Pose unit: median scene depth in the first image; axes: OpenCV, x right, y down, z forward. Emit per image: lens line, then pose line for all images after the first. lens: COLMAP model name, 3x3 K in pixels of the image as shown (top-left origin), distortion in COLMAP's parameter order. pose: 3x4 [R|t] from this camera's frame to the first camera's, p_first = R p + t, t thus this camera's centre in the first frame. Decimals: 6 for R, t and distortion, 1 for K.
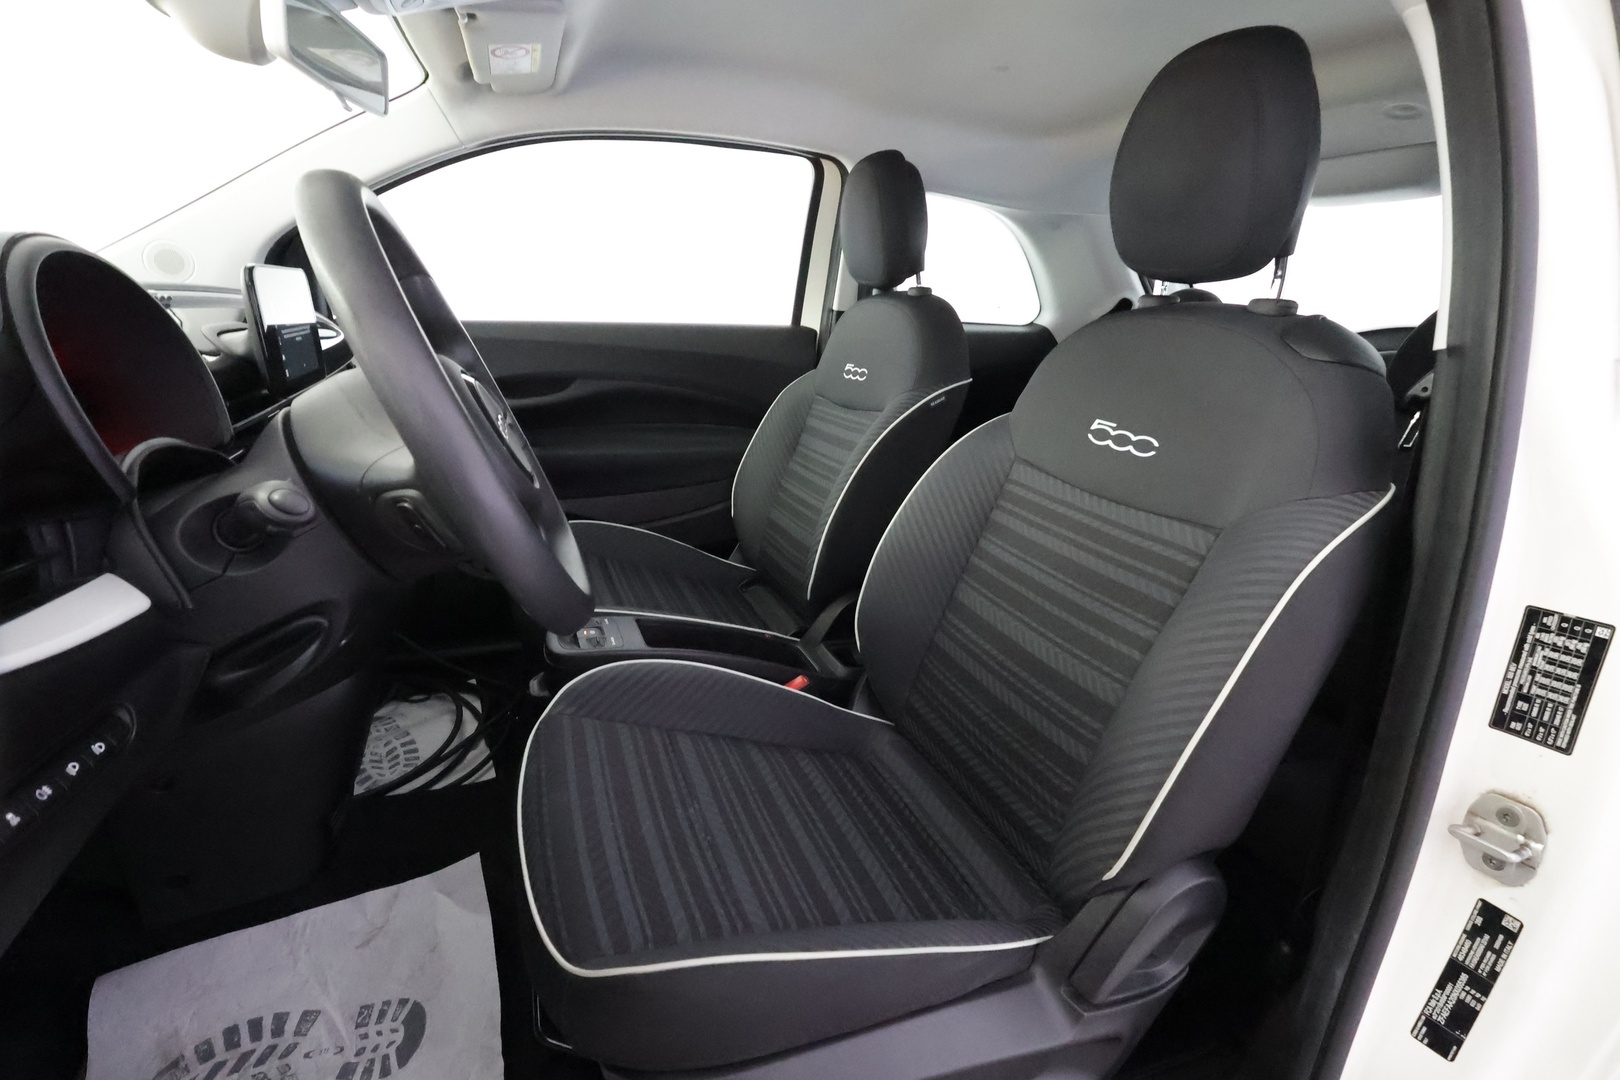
lens RADIAL K [[745.6, 0, 810.0], [0, 745.6, 540.0], [0, 0, 1]] dist [-0.003148, 0.000310]
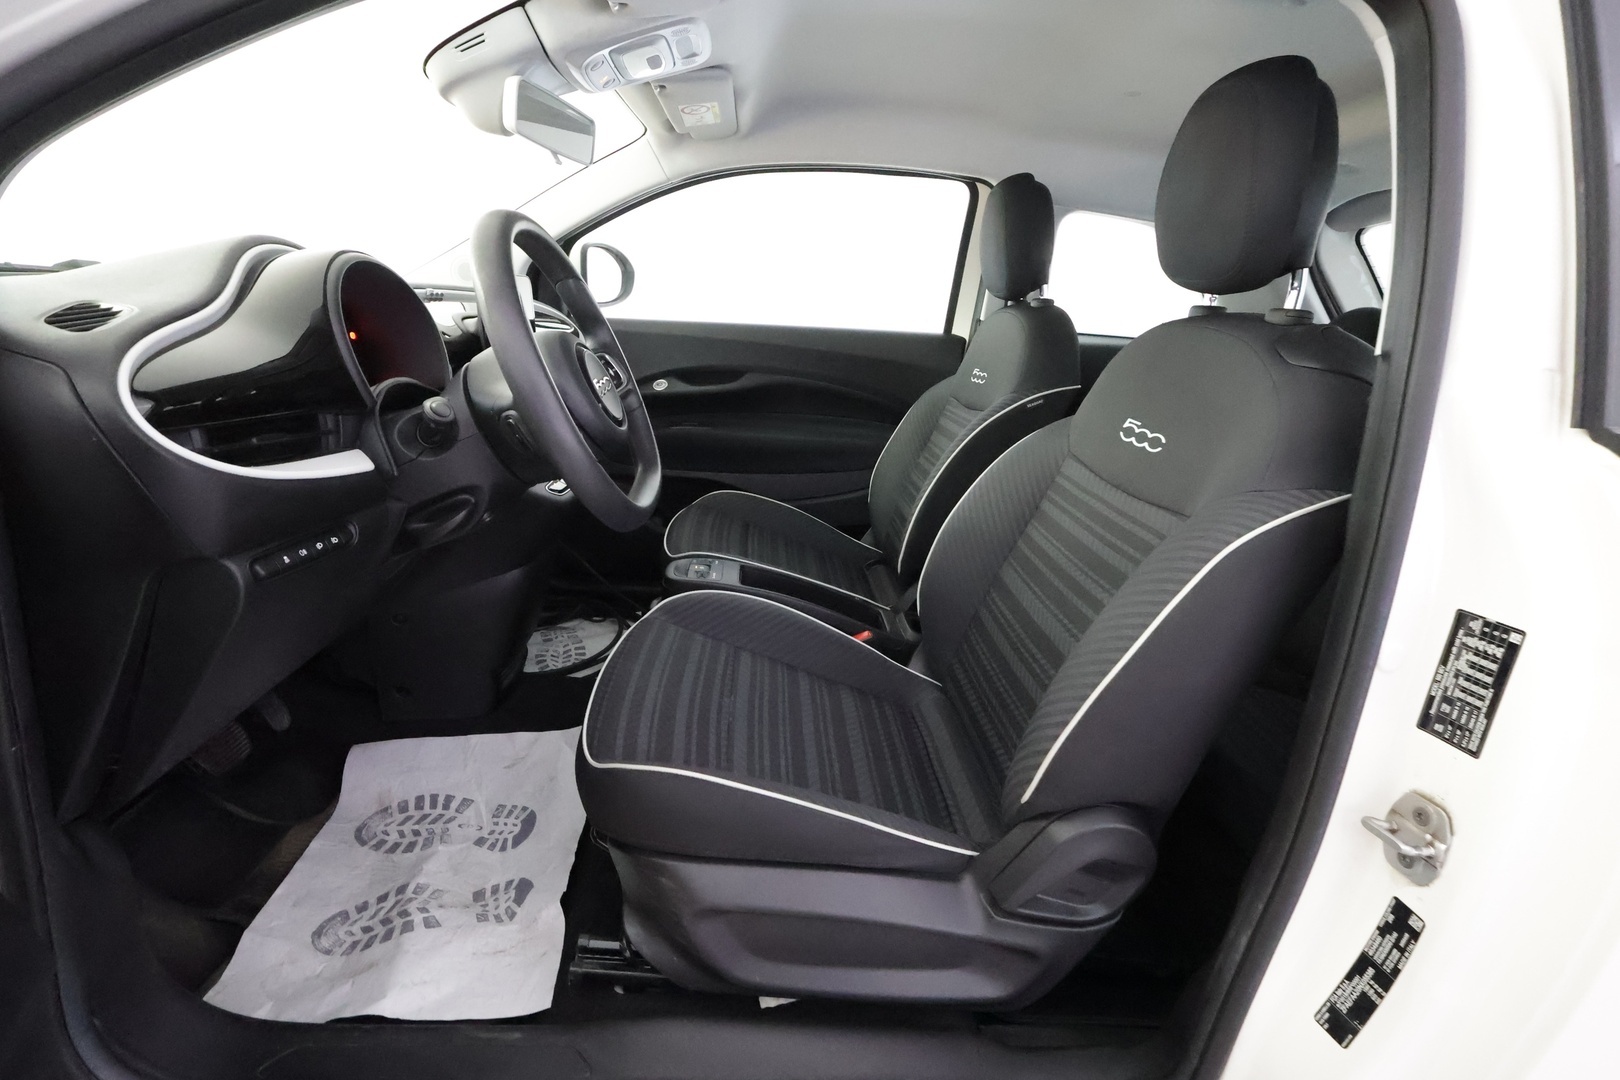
lens RADIAL K [[741.7, 0, 810.0], [0, 741.7, 540.0], [0, 0, 1]] dist [-0.007407, -0.000018]
pose [[0.949002, 0.110792, -0.295162, 0.389028], [-0.116060, 0.993242, -0.000332, 0.092042], [0.293131, 0.034572, 0.955447, -0.212923]]
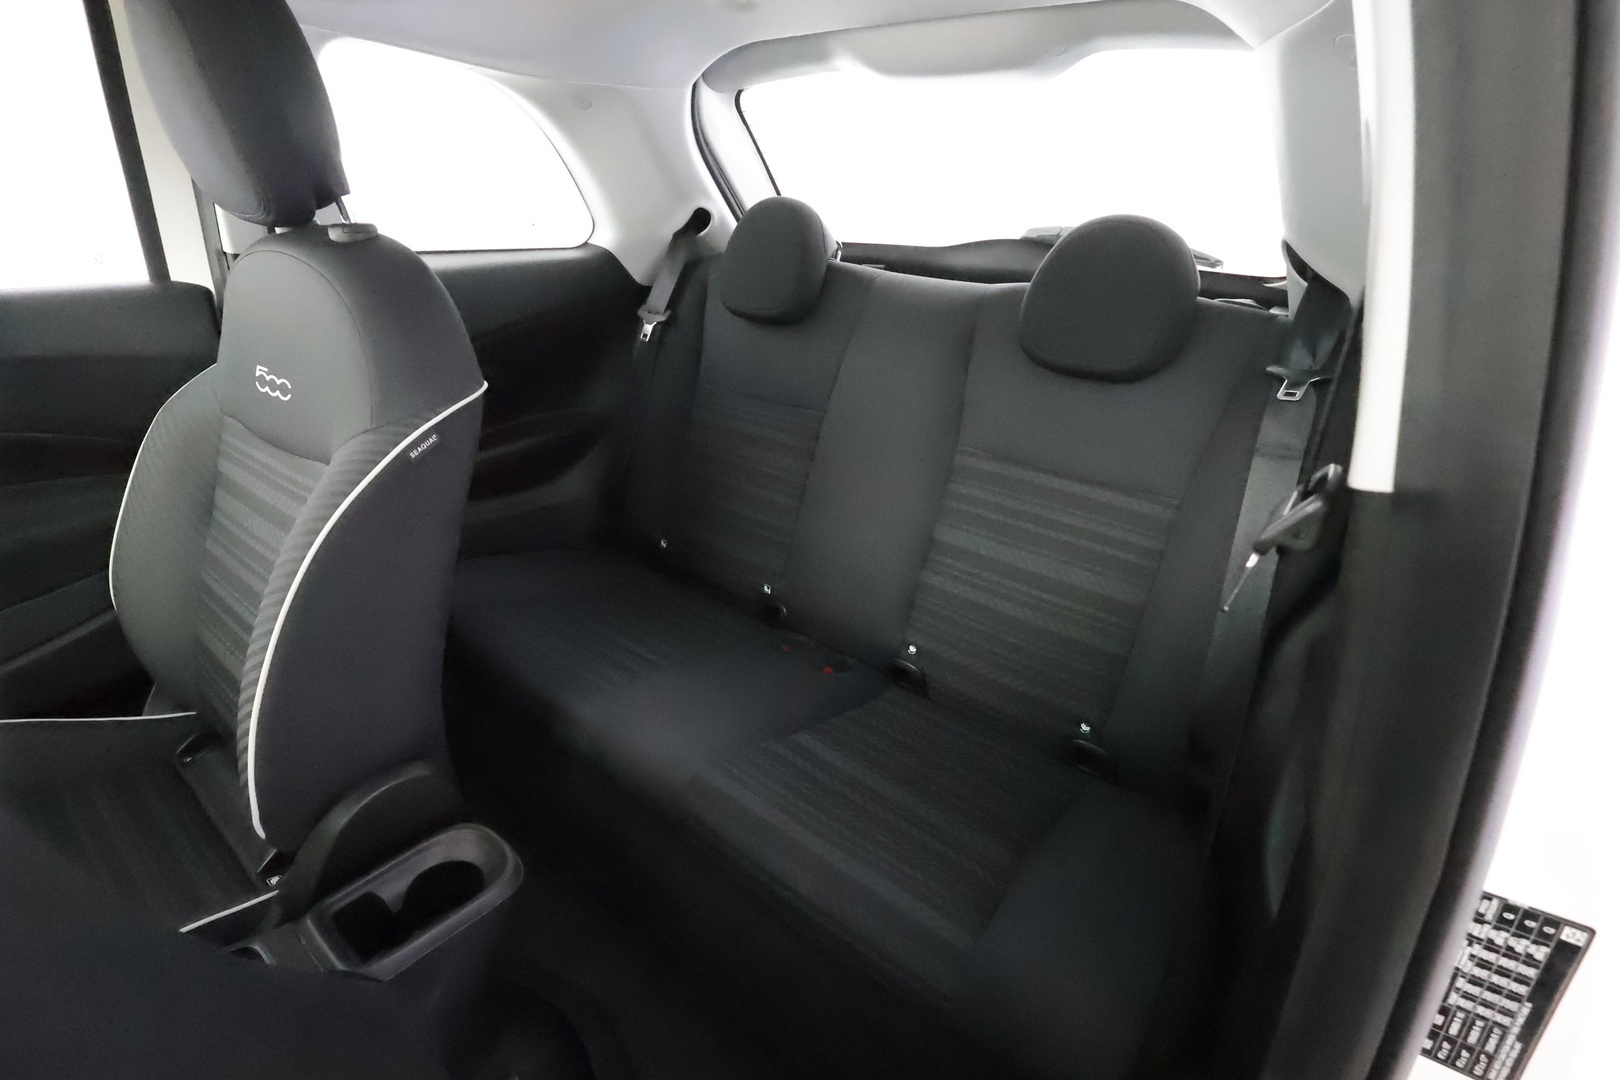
lens RADIAL K [[749.7, 0, 810.0], [0, 749.7, 540.0], [0, 0, 1]] dist [-0.000674, -0.000421]
pose [[0.870788, -0.229849, 0.434624, 0.316800], [0.161879, 0.968740, 0.187983, -0.343016], [-0.464246, -0.093337, 0.880775, 0.699671]]
